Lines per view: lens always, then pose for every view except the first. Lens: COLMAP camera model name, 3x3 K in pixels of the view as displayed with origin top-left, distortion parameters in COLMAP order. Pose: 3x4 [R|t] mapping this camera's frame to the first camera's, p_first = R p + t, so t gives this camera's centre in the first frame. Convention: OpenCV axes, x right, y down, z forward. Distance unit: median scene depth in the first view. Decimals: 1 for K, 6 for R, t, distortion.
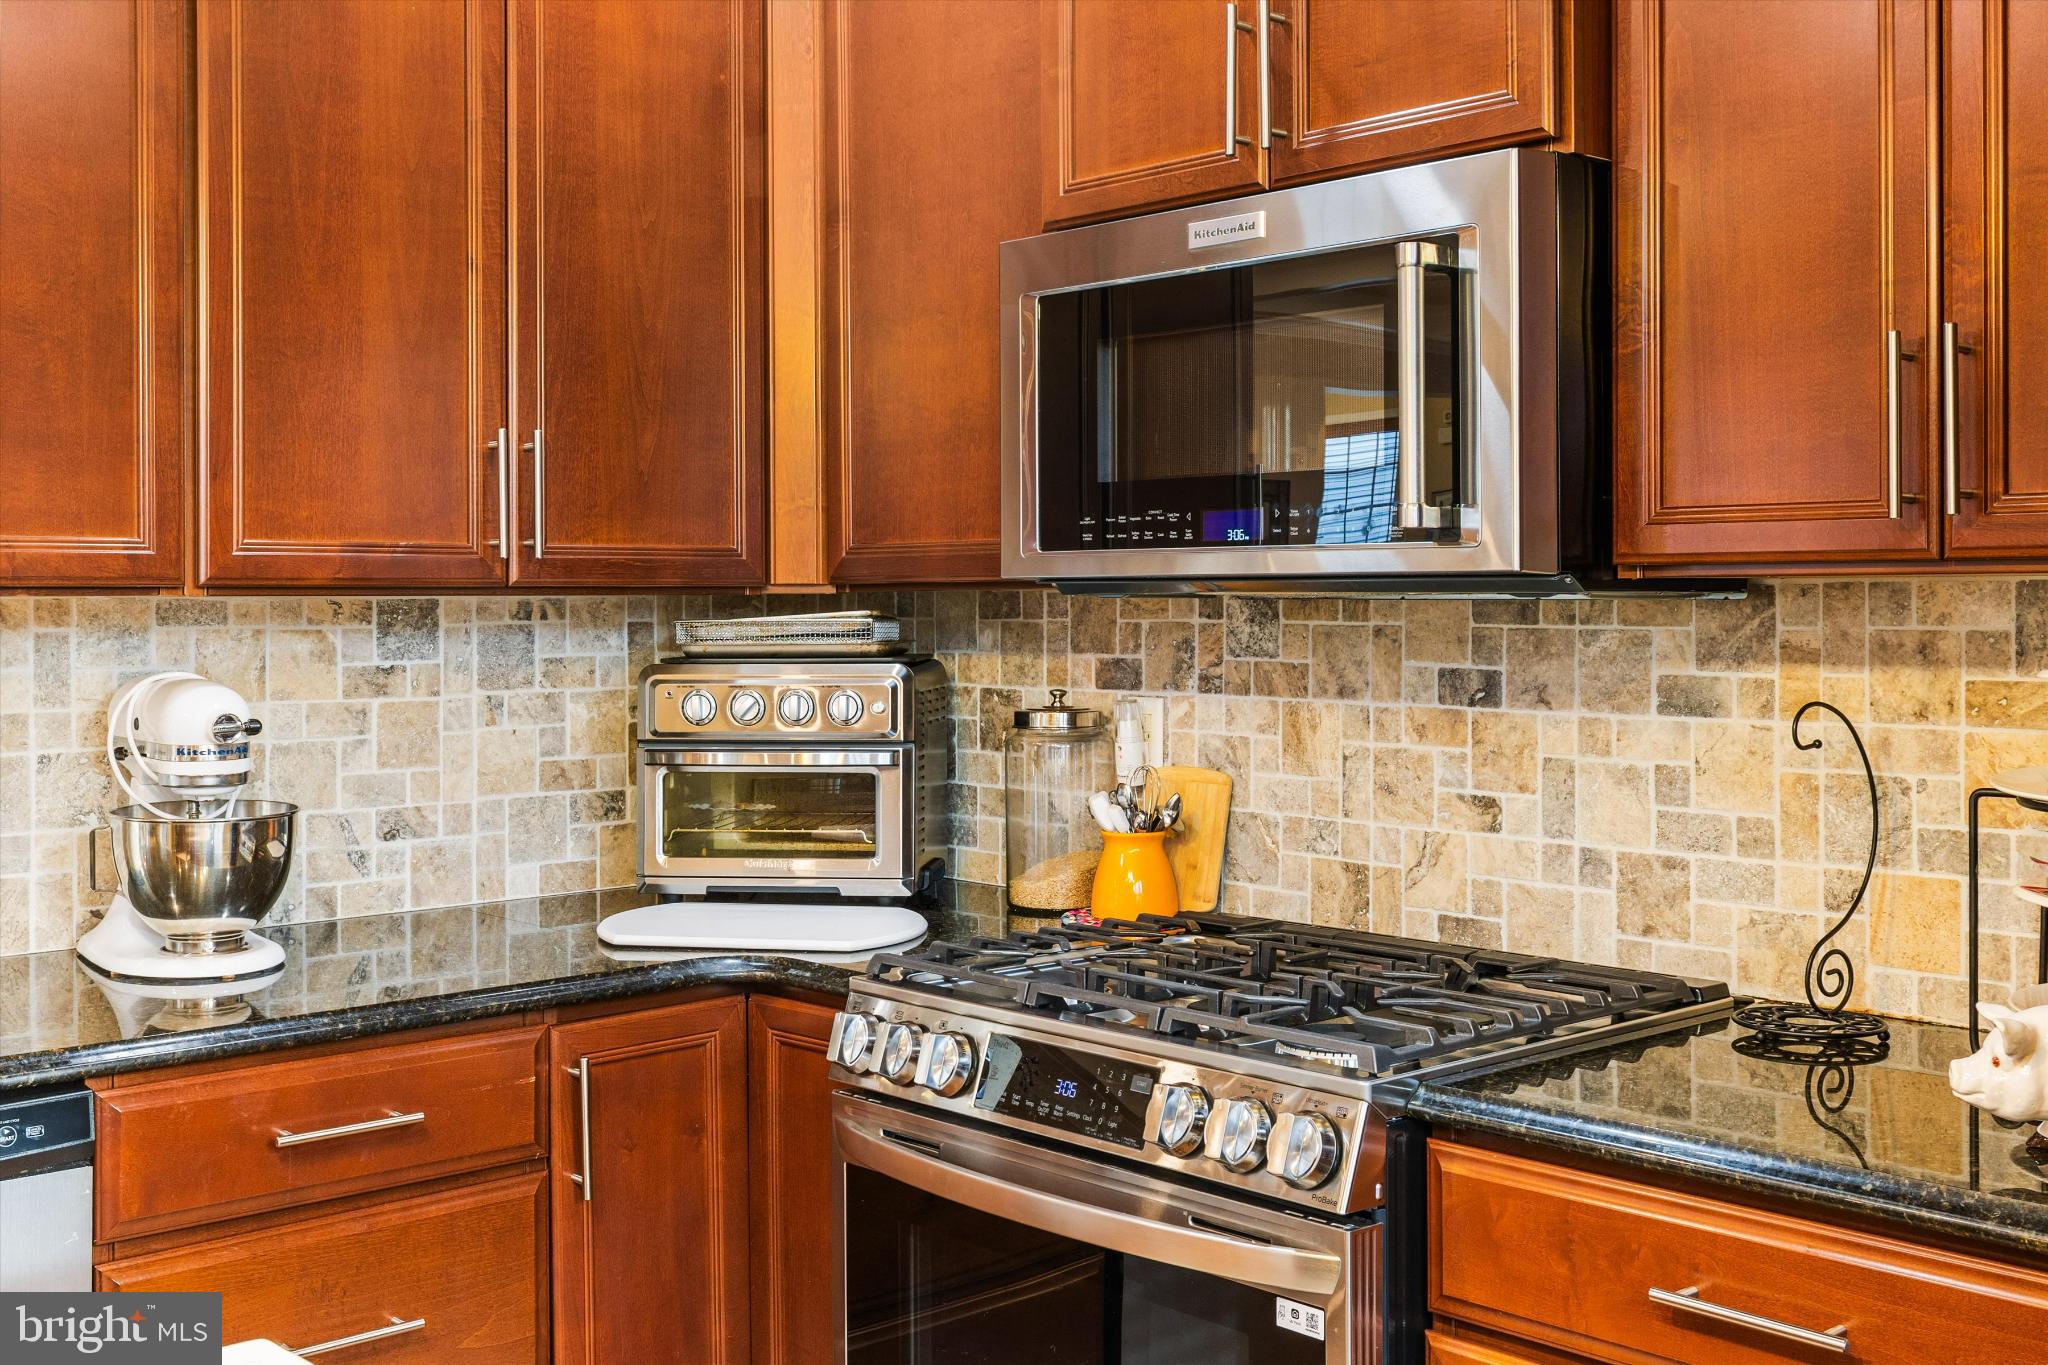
lens RADIAL K [[2108.9, 0, 1022.5], [0, 2108.9, 606.8], [0, 0, 1]] dist [-0.076073, -0.002337]
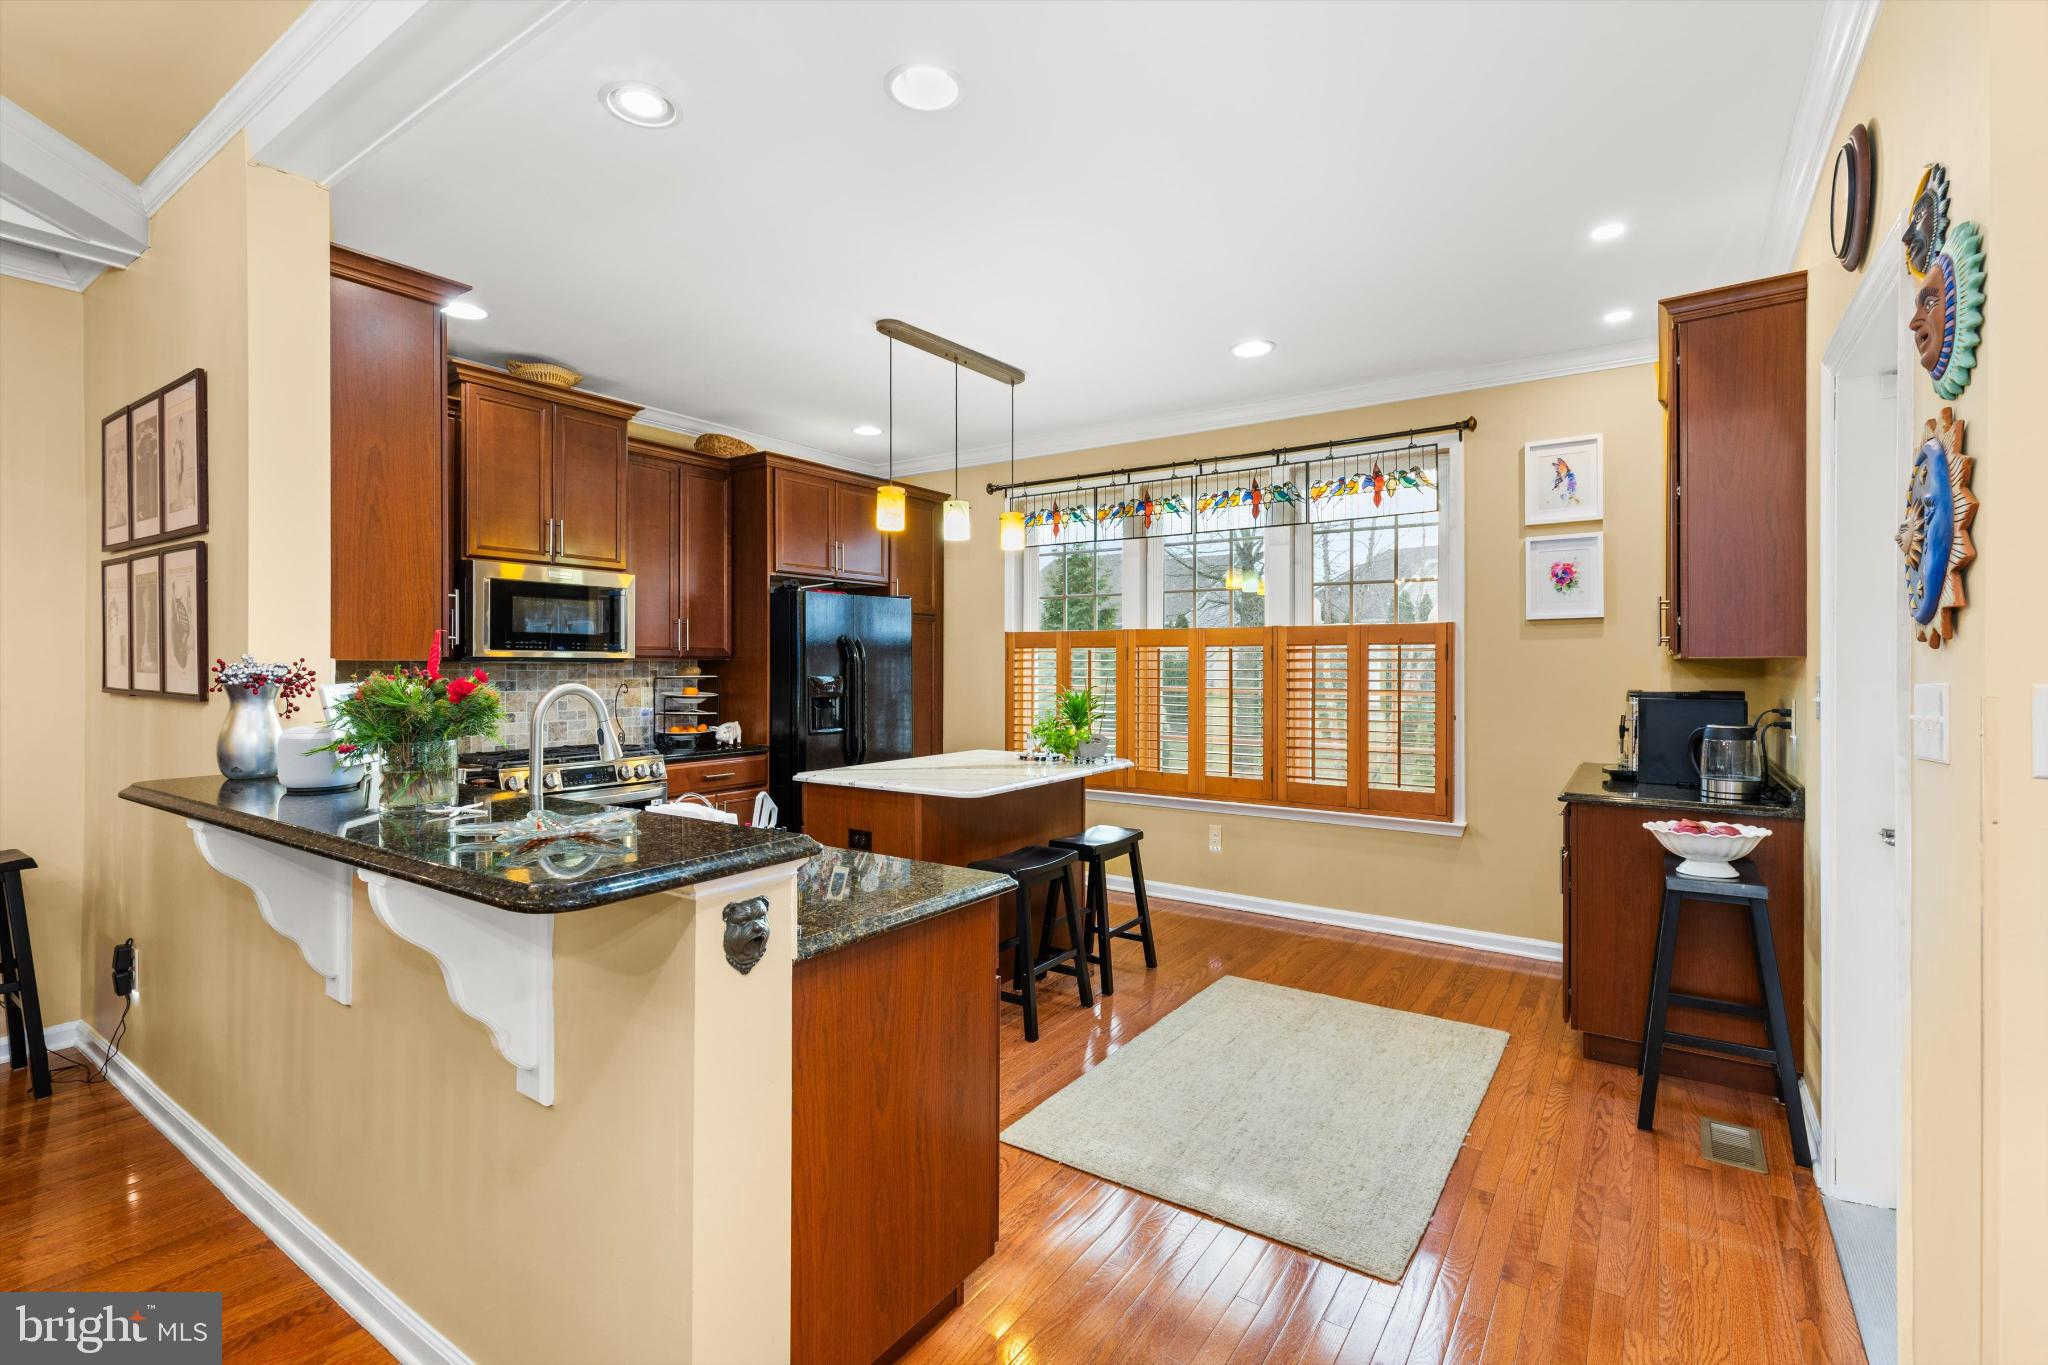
lens RADIAL K [[926.2, 0, 1025.5], [0, 926.2, 667.9], [0, 0, 1]] dist [0.002365, 0.000289]
pose [[-0.228369, 0.001450, 0.973574, -1.735148], [0.000560, 0.999999, -0.001358, 0.007830], [-0.973574, 0.000235, -0.228370, 0.464733]]
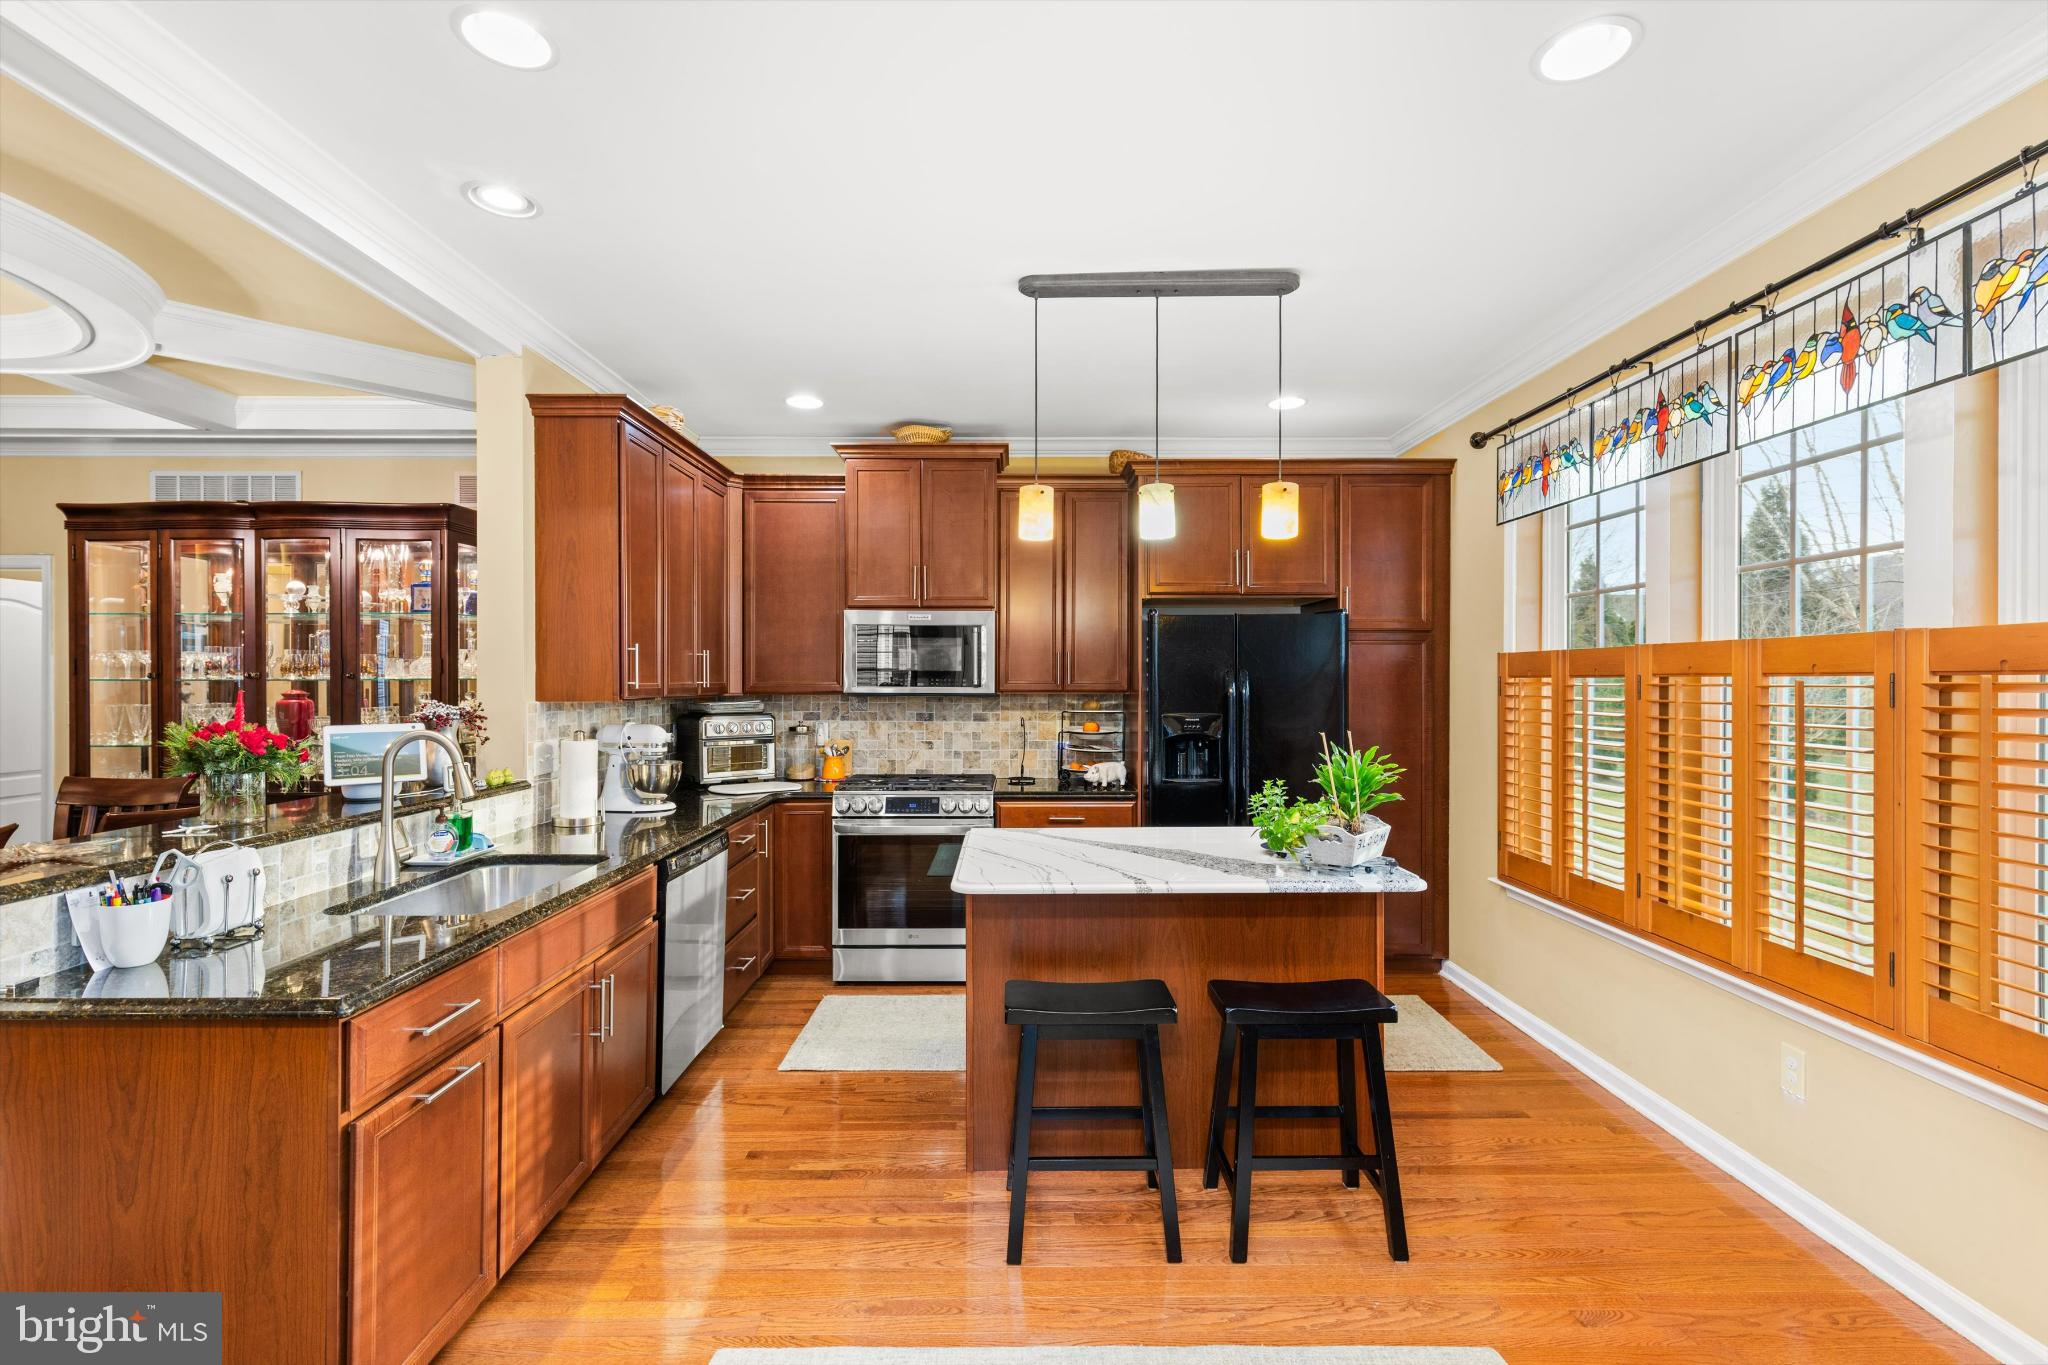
lens RADIAL K [[918.1, 0, 1025.2], [0, 918.1, 689.7], [0, 0, 1]] dist [0.001350, 0.000571]
pose [[0.666065, -0.002185, 0.745890, -1.117901], [-0.001993, 0.999987, 0.004709, -0.029247], [-0.745891, -0.004623, 0.666052, -0.456024]]
